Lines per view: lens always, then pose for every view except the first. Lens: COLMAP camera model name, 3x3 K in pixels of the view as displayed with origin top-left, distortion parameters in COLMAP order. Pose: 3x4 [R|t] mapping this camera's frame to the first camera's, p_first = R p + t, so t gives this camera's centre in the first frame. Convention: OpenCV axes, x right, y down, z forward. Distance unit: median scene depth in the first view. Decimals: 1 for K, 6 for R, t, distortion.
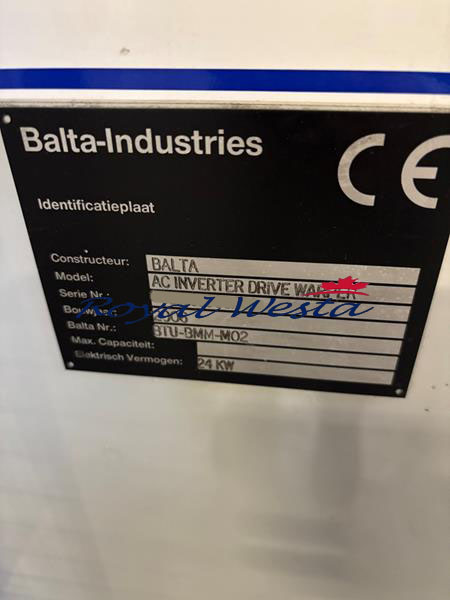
lens RADIAL K [[453.1, 0, 227.0], [0, 453.1, 299.1], [0, 0, 1]] dist [0.026913, -0.027220]
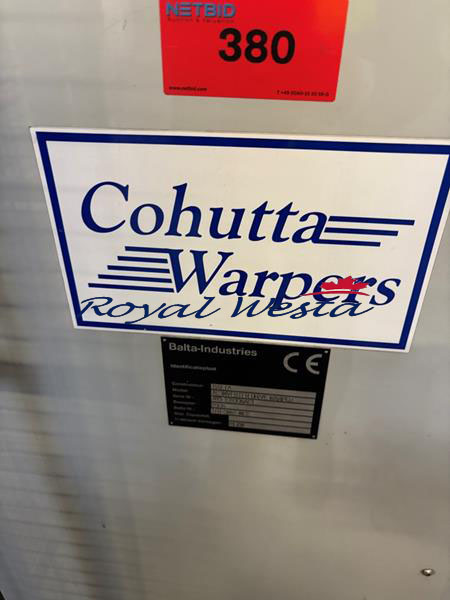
lens RADIAL K [[453.1, 0, 223.2], [0, 453.1, 301.3], [0, 0, 1]] dist [0.026913, -0.027220]
pose [[0.999901, 0.008123, 0.011452, -0.141494], [-0.007930, 0.999828, -0.016770, -0.513685], [-0.011586, 0.016677, 0.999794, -1.538702]]
